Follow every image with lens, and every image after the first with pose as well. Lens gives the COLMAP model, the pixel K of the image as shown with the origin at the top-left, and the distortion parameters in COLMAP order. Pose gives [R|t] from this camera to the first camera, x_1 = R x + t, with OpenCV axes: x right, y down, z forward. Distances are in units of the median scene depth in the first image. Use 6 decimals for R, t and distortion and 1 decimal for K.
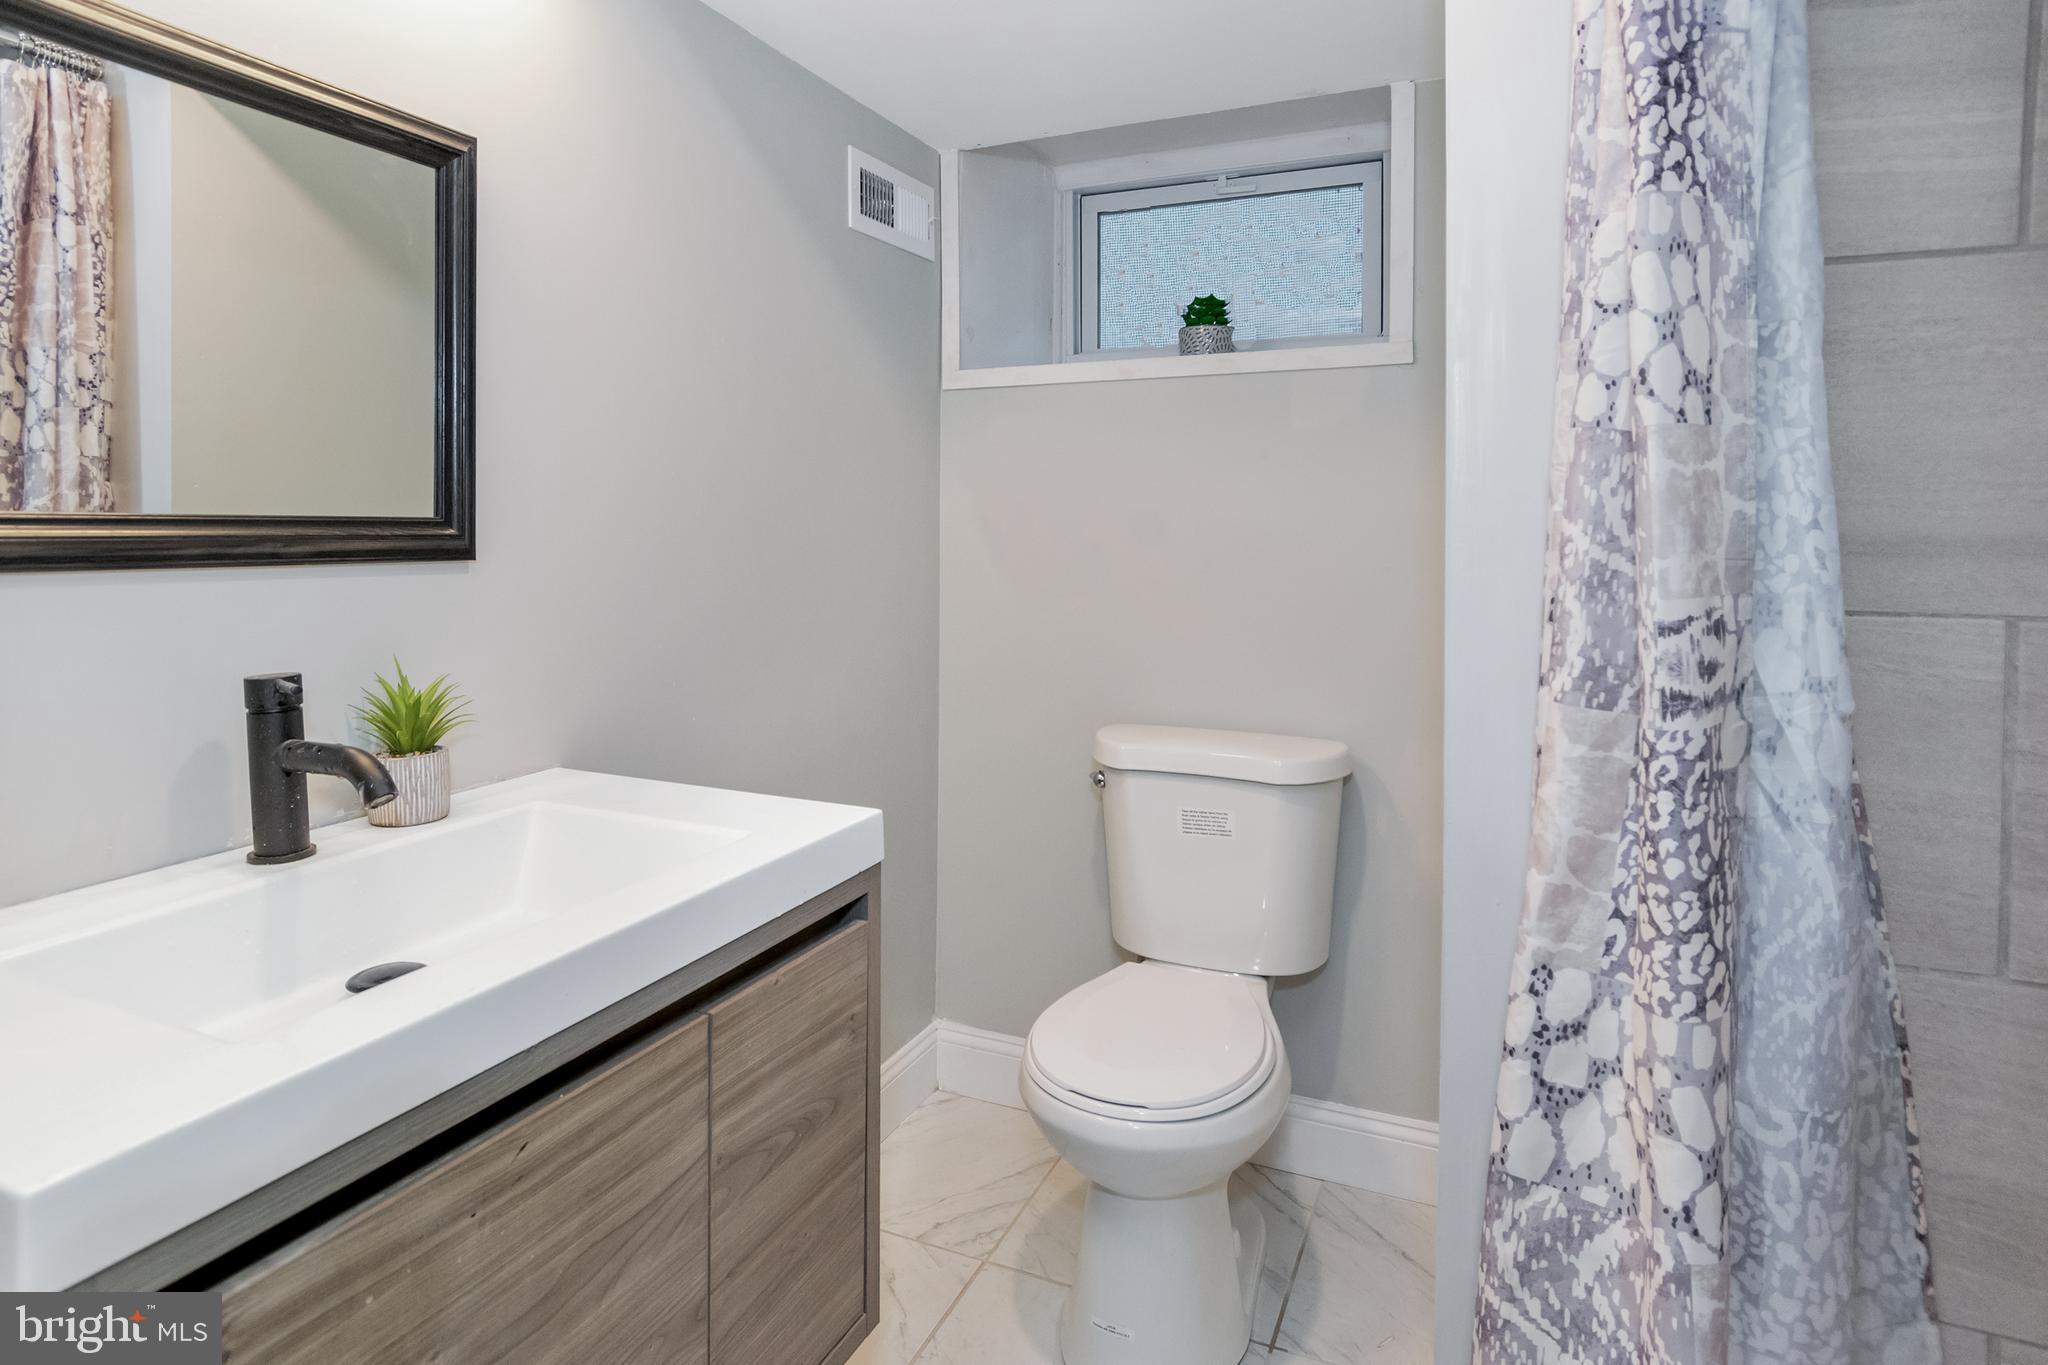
lens RADIAL K [[1147.3, 0, 1007.1], [0, 1147.3, 506.2], [0, 0, 1]] dist [0.006811, -0.002192]
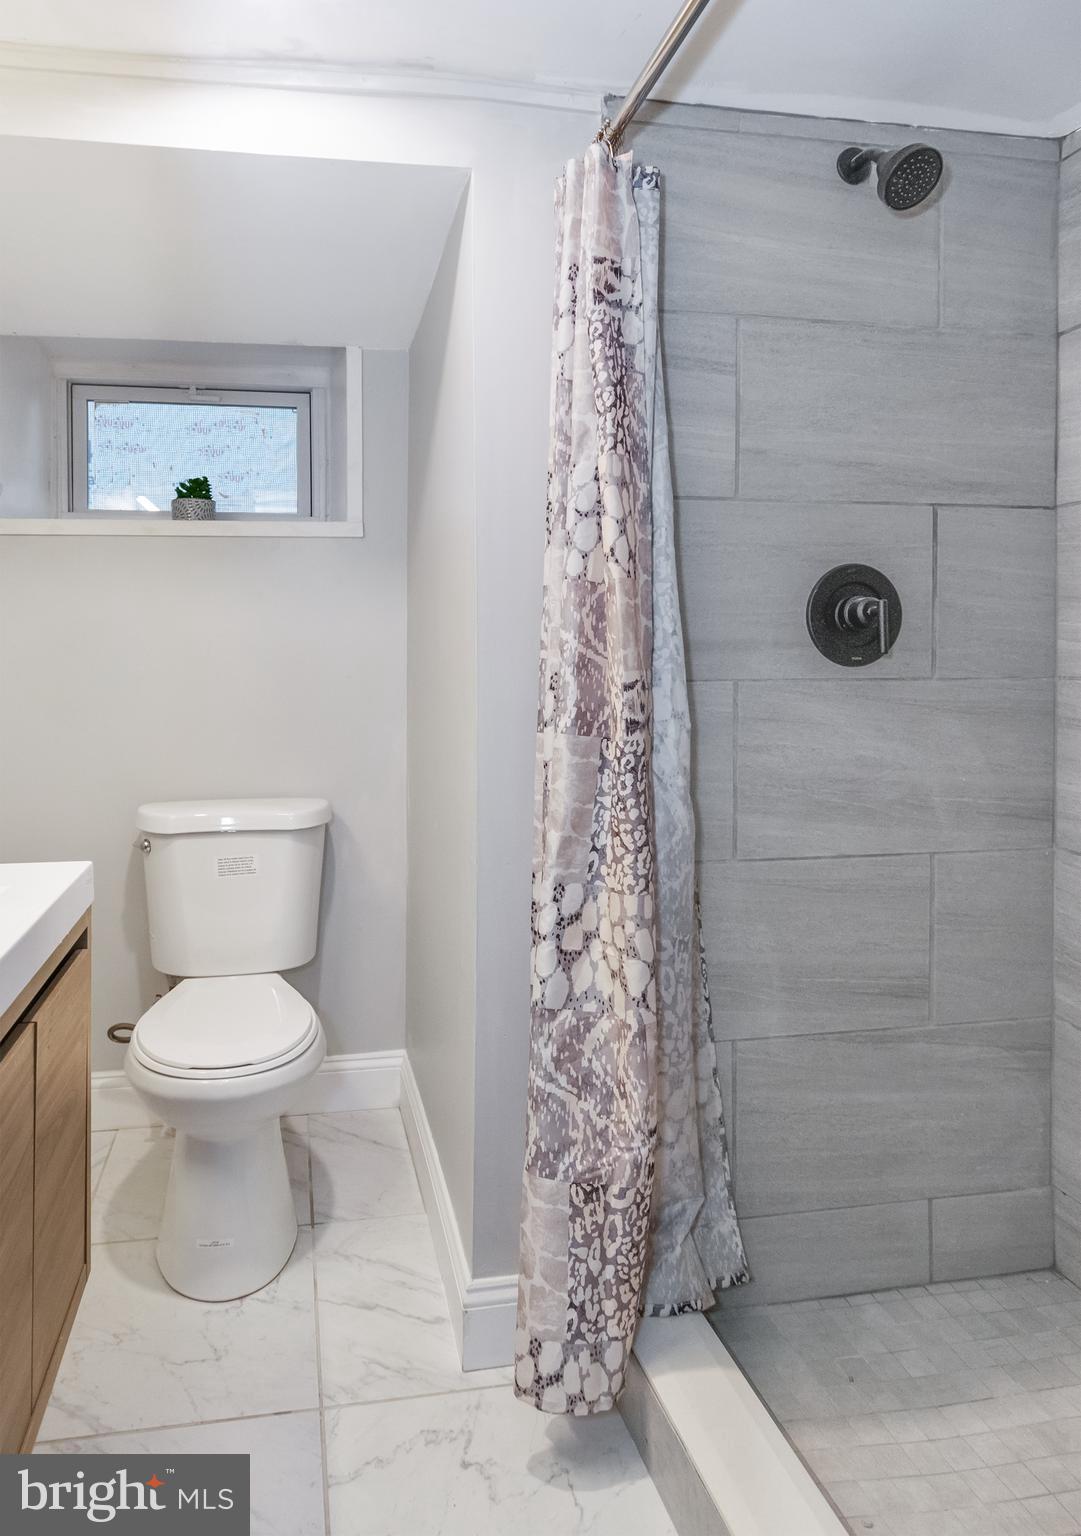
lens RADIAL K [[819.2, 0, 519.1], [0, 819.2, 614.8], [0, 0, 1]] dist [0.030405, -0.016402]
pose [[0.853509, 0.011681, 0.520948, -0.251468], [0.001550, 0.999687, -0.024955, 0.020370], [-0.521076, 0.022106, 0.853224, -0.047640]]
